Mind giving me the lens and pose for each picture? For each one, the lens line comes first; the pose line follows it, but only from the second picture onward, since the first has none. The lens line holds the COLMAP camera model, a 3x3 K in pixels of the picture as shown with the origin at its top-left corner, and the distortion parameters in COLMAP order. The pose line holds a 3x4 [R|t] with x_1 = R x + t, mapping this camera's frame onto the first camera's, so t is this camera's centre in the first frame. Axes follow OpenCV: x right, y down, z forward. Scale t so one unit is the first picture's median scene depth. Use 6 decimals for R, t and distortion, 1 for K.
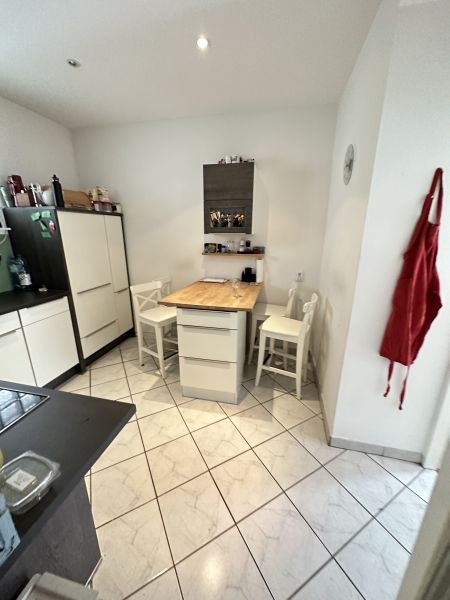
lens RADIAL K [[240.0, 0, 222.8], [0, 240.0, 302.4], [0, 0, 1]] dist [-0.000569, -0.000105]
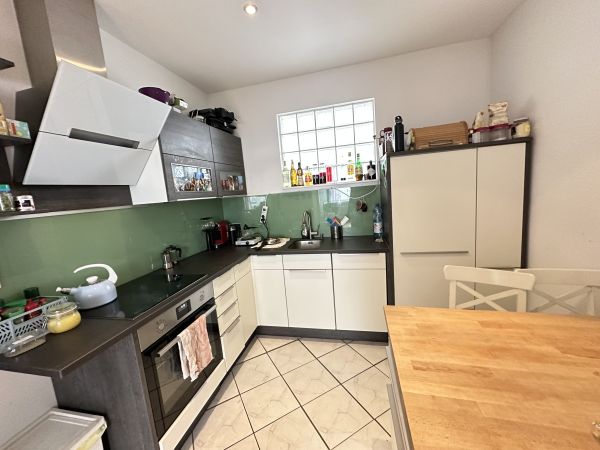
lens RADIAL K [[240.0, 0, 298.1], [0, 240.0, 223.4], [0, 0, 1]] dist [-0.000569, -0.000105]
pose [[-0.011893, 0.134756, -0.990807, 0.191609], [-0.200986, 0.970333, 0.134384, -0.173192], [0.979522, 0.200737, 0.015544, 0.613997]]
